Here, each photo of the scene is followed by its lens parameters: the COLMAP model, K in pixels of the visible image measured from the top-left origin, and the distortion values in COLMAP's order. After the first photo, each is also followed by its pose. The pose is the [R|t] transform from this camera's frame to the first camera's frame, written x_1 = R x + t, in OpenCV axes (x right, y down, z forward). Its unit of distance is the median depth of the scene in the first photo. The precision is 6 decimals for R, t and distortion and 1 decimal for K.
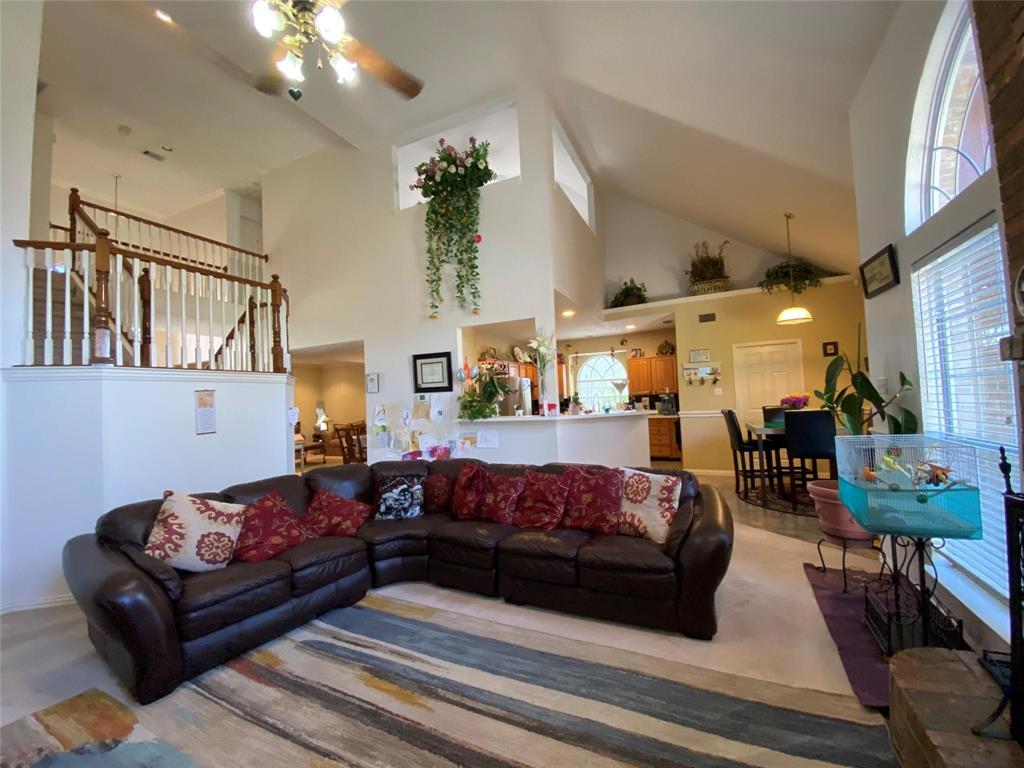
lens RADIAL K [[415.1, 0, 512.0], [0, 415.1, 384.0], [0, 0, 1]] dist [0.053681, -0.041526]
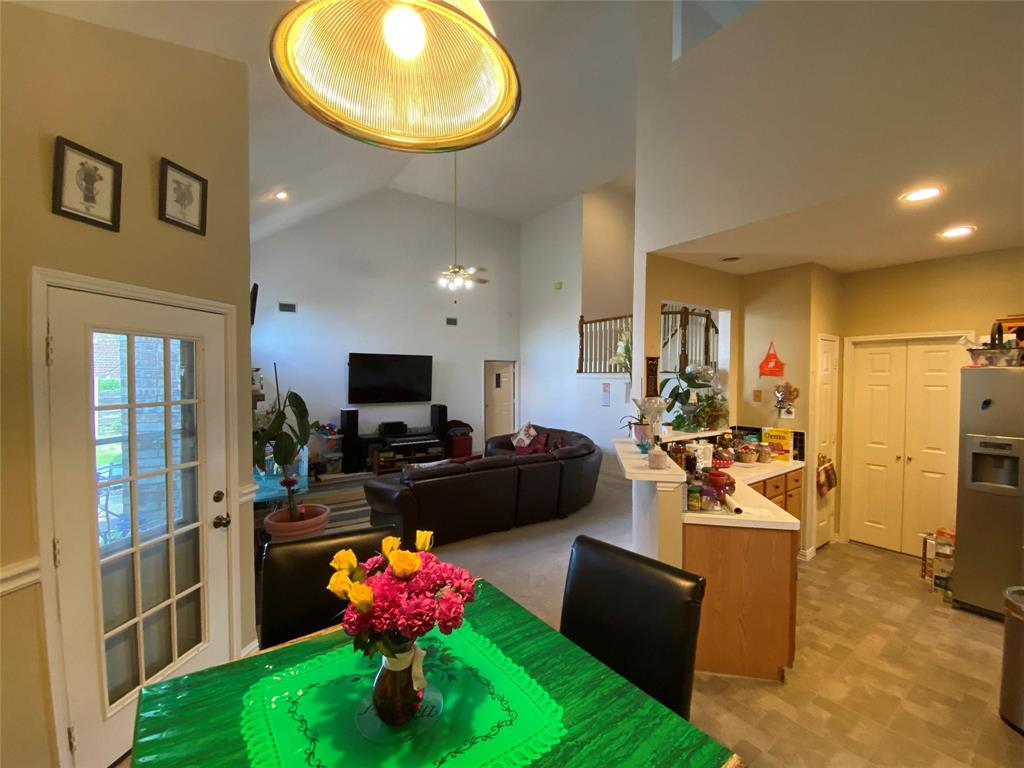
lens RADIAL K [[412.0, 0, 510.6], [0, 412.0, 384.7], [0, 0, 1]] dist [0.045667, -0.036166]
pose [[-0.499233, 0.060429, -0.864358, 0.787586], [0.051301, 0.997877, 0.040133, -0.054407], [0.864948, -0.024307, -0.501273, 1.120000]]
